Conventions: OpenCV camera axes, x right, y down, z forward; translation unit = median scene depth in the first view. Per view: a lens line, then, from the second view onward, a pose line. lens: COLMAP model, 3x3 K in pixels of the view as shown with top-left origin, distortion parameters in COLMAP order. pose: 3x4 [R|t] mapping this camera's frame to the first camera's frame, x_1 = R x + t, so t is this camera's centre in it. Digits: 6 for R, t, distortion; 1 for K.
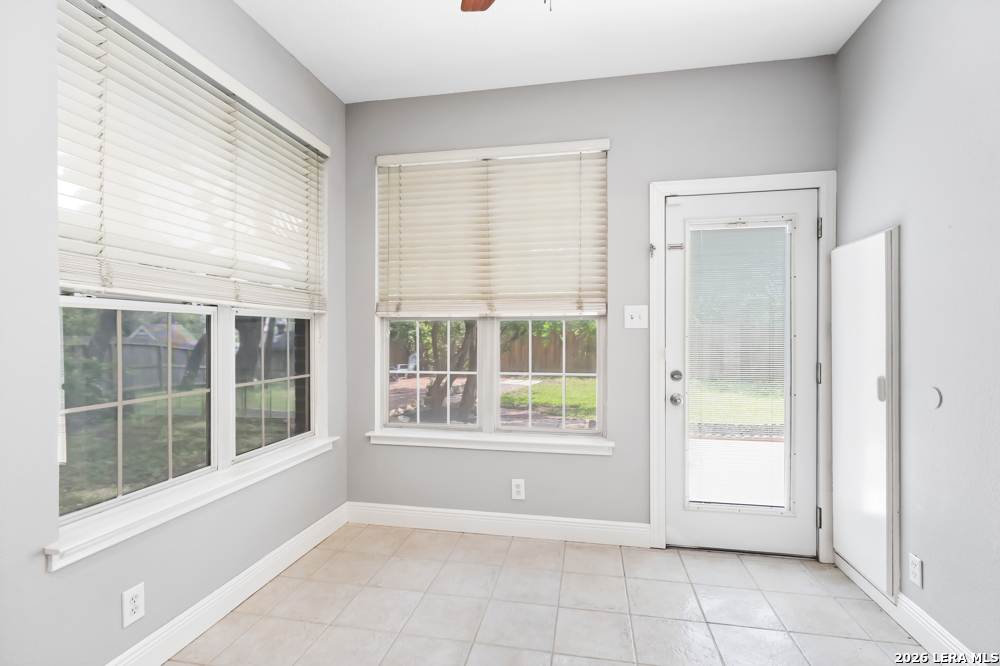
lens RADIAL K [[460.2, 0, 524.9], [0, 460.2, 336.3], [0, 0, 1]] dist [-0.001439, 0.003252]
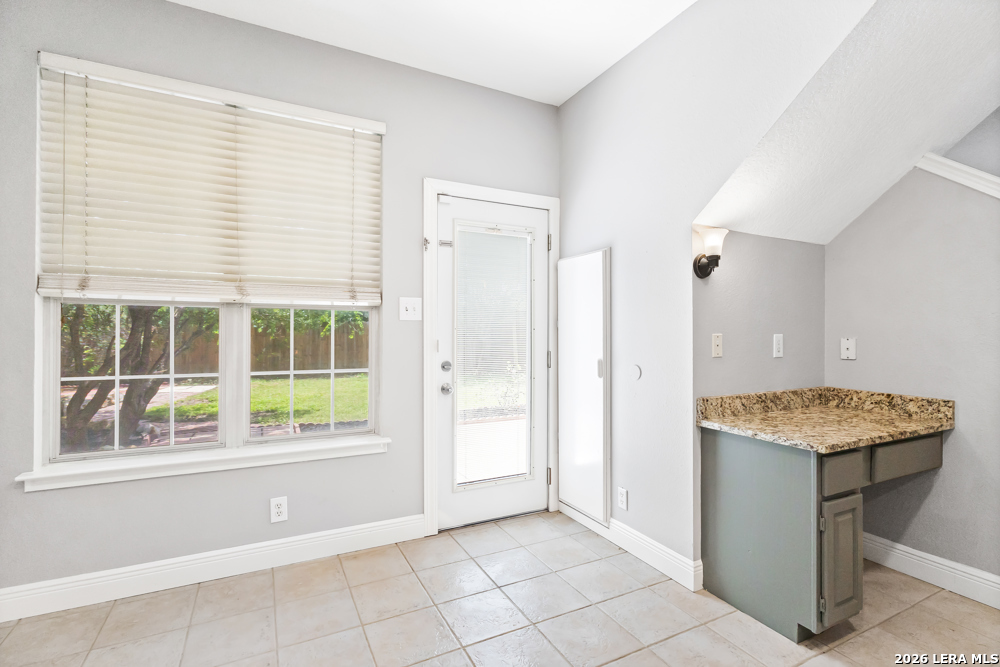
lens RADIAL K [[460.2, 0, 453.0], [0, 460.2, 336.2], [0, 0, 1]] dist [-0.001439, 0.003252]
pose [[0.803056, 0.001903, 0.595901, -0.275229], [-0.000087, 0.999995, -0.003076, 0.019252], [-0.595904, 0.002418, 0.803052, 0.142674]]
